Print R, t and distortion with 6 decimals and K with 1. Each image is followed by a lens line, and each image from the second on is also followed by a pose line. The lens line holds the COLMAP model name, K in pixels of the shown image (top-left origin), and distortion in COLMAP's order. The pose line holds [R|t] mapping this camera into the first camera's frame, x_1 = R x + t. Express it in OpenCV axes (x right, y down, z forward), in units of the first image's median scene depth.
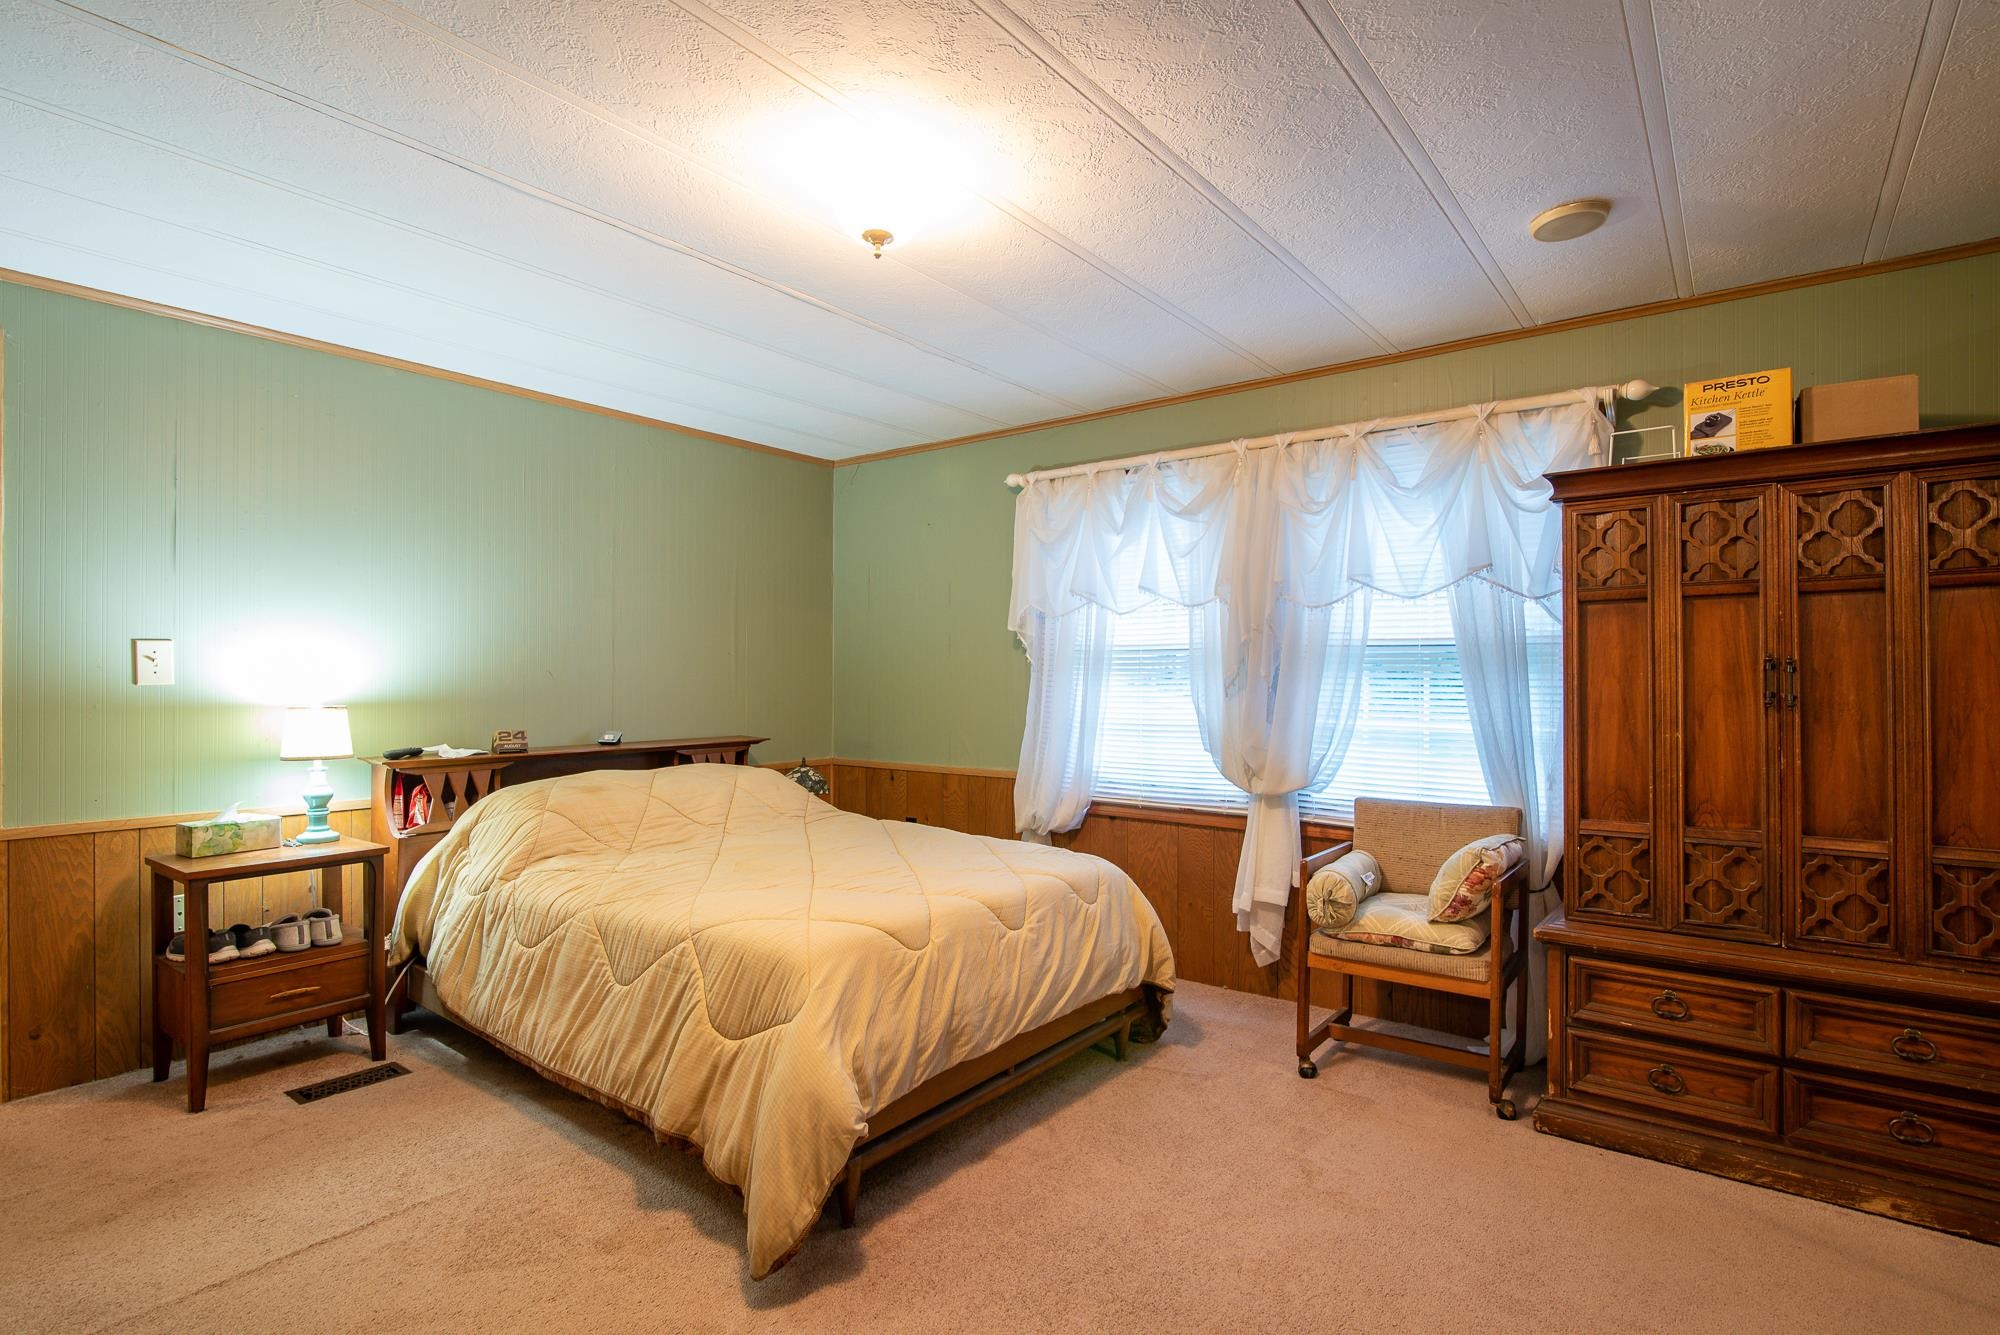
lens RADIAL K [[959.0, 0, 972.4], [0, 959.0, 674.7], [0, 0, 1]] dist [-0.015008, 0.000628]
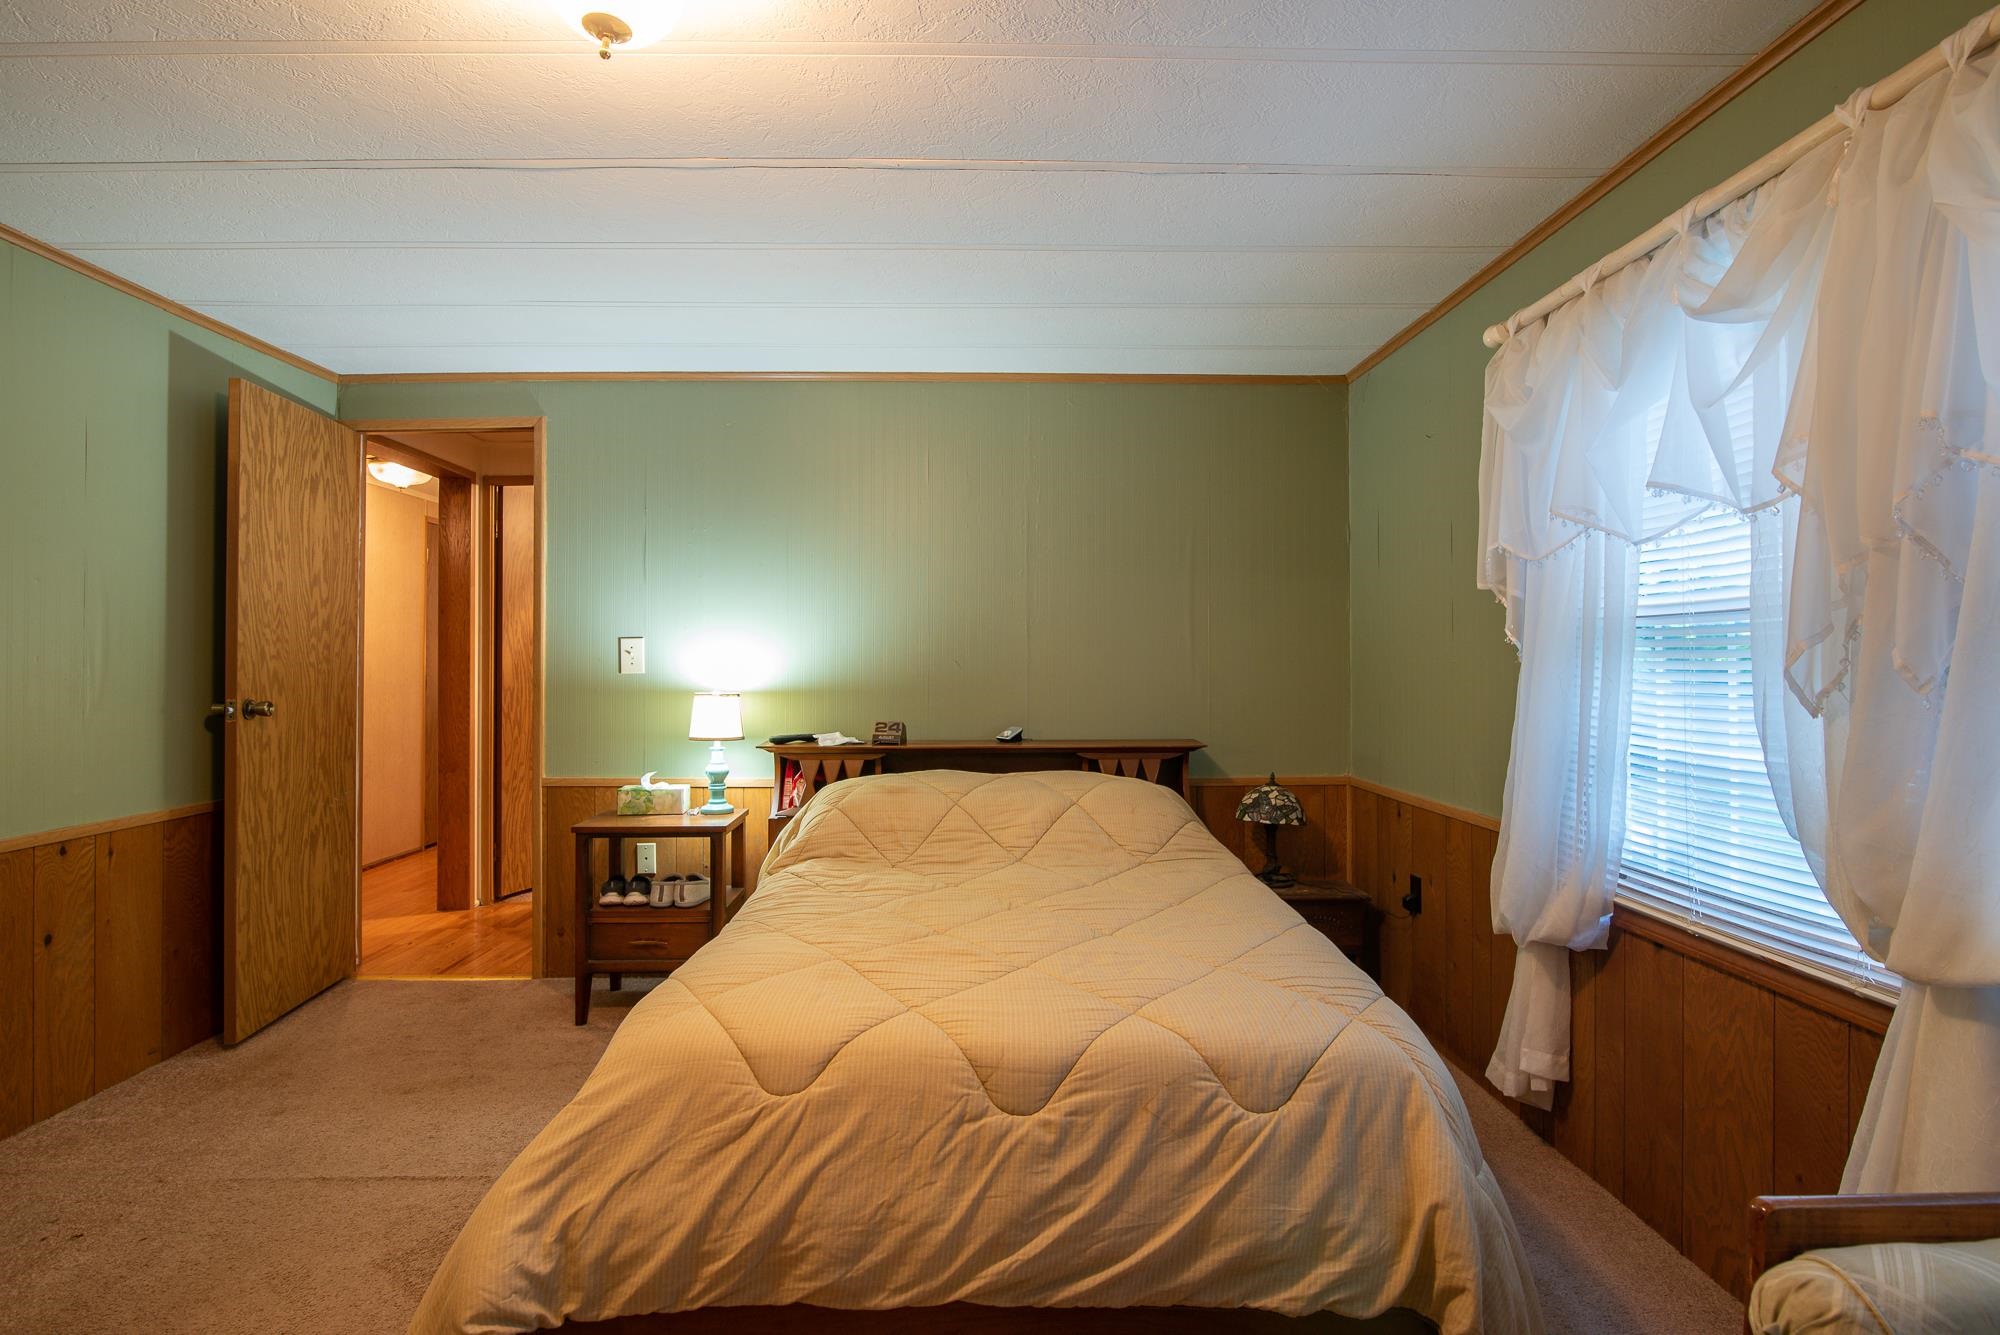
lens RADIAL K [[959.0, 0, 995.9], [0, 959.0, 648.2], [0, 0, 1]] dist [-0.015008, 0.000628]
pose [[0.644915, -0.013398, -0.764137, 0.396138], [0.001926, 0.999872, -0.015906, -0.001188], [0.764252, 0.008786, 0.644858, 0.518840]]
